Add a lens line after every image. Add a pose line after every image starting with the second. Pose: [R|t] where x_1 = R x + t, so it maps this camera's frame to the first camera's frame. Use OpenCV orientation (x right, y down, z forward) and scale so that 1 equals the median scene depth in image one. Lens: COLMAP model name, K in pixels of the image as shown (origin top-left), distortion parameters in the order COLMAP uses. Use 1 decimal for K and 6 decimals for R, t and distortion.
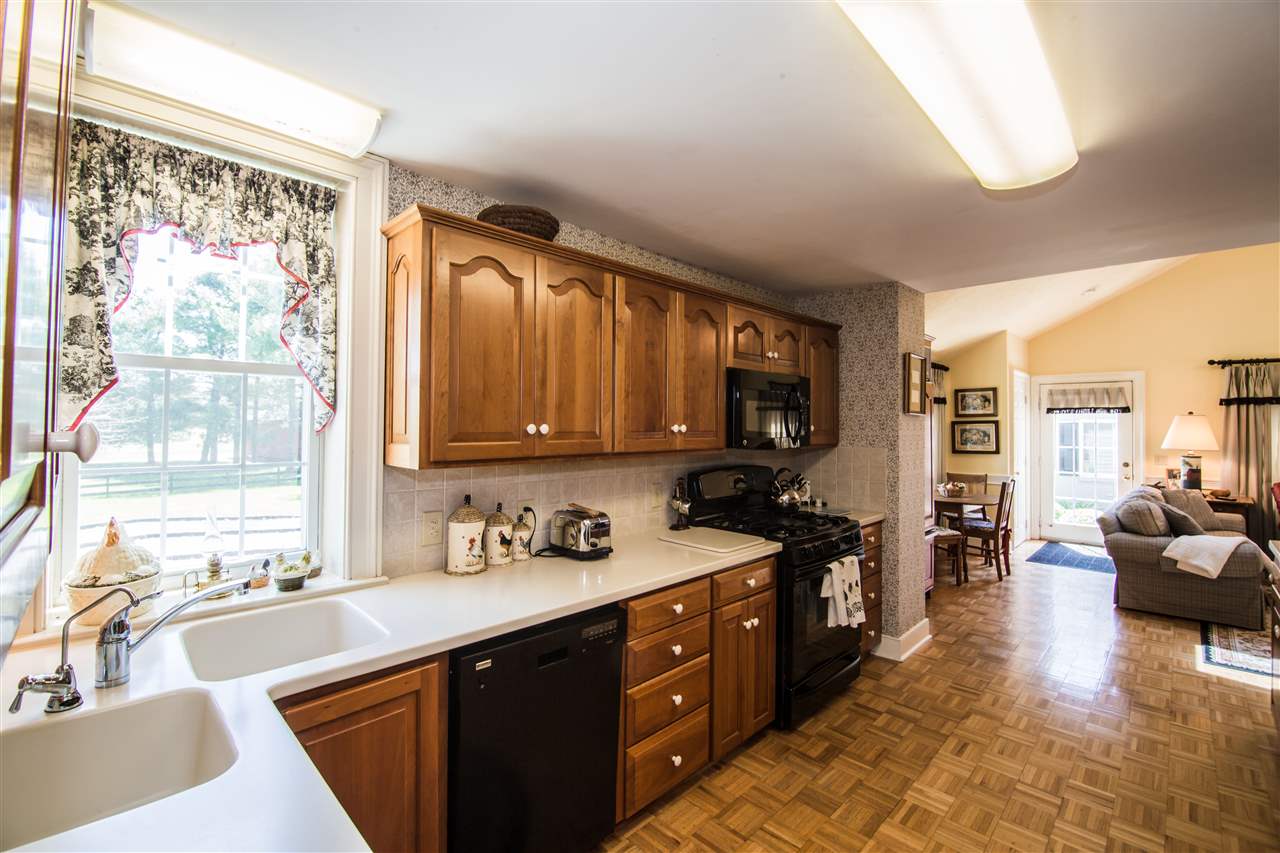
lens RADIAL K [[542.4, 0, 640.0], [0, 542.4, 426.5], [0, 0, 1]] dist [-0.001689, -0.010734]
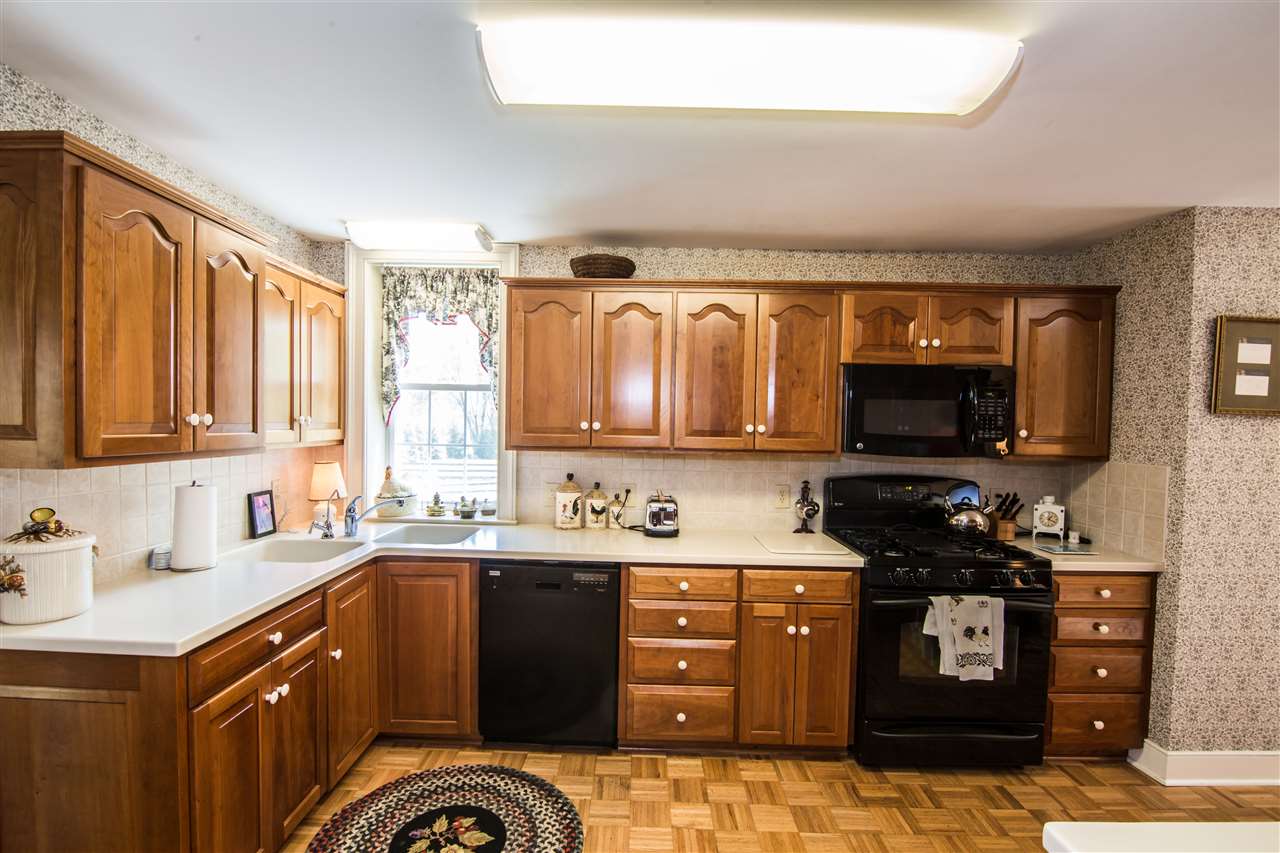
lens RADIAL K [[595.5, 0, 638.2], [0, 595.5, 453.5], [0, 0, 1]] dist [-0.001284, -0.013540]
pose [[0.702533, 0.044151, -0.710281, 0.827889], [-0.015961, 0.998800, 0.046298, 0.002925], [0.711473, -0.021189, 0.702394, 0.059442]]
